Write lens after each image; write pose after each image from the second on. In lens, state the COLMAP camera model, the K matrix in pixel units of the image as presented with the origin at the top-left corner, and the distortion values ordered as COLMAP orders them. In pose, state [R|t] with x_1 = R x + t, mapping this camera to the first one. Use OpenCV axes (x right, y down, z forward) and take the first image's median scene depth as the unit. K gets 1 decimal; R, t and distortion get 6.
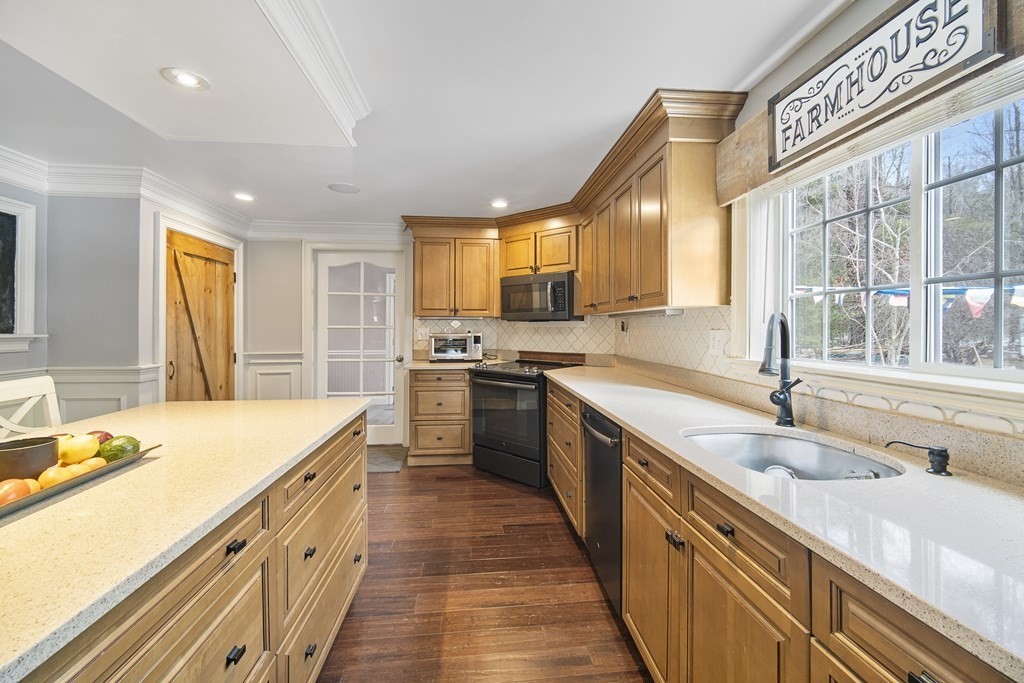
lens RADIAL K [[424.7, 0, 512.8], [0, 424.7, 331.0], [0, 0, 1]] dist [0.000803, -0.000915]
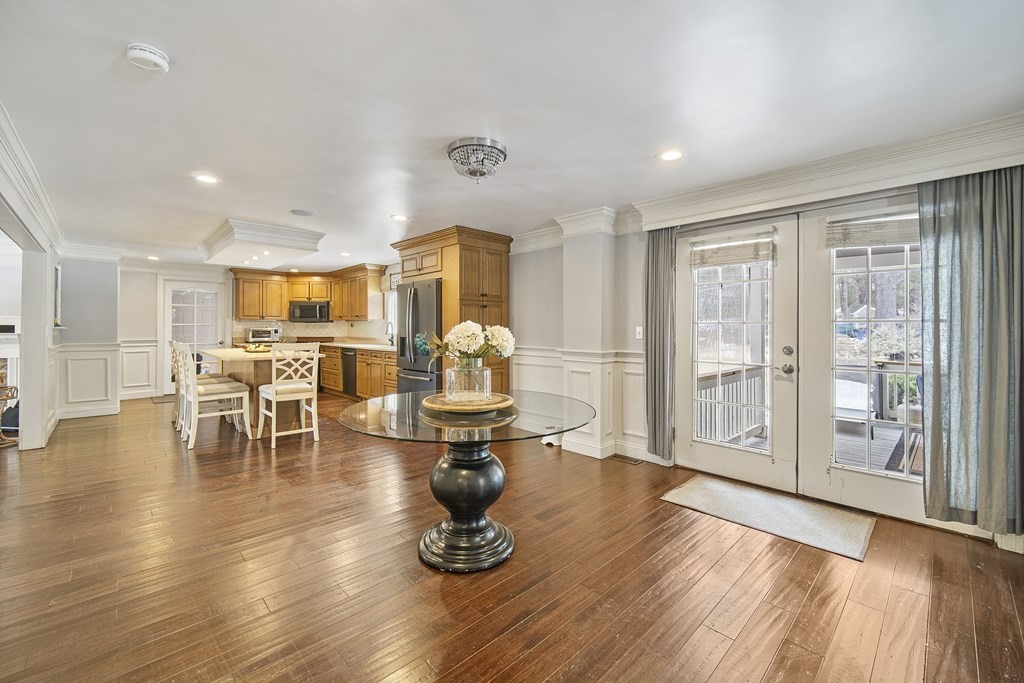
lens RADIAL K [[424.7, 0, 514.1], [0, 424.7, 333.7], [0, 0, 1]] dist [0.000803, -0.000915]
pose [[0.785500, -0.007390, 0.618818, -0.475754], [0.002102, 0.999955, 0.009274, 0.017028], [-0.618859, -0.005984, 0.785480, -1.388356]]
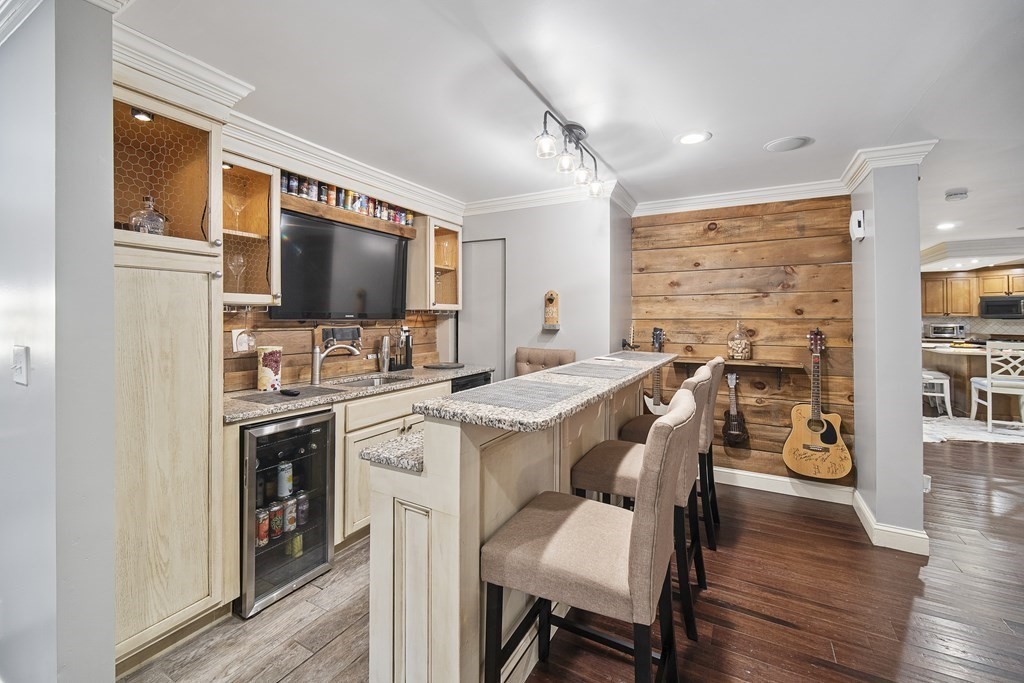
lens RADIAL K [[424.7, 0, 522.3], [0, 424.7, 311.8], [0, 0, 1]] dist [0.000803, -0.000915]
pose [[0.826128, -0.006751, -0.563443, -0.719918], [-0.005606, 0.999780, -0.020199, -0.003731], [0.563455, 0.019845, 0.825908, -1.964507]]
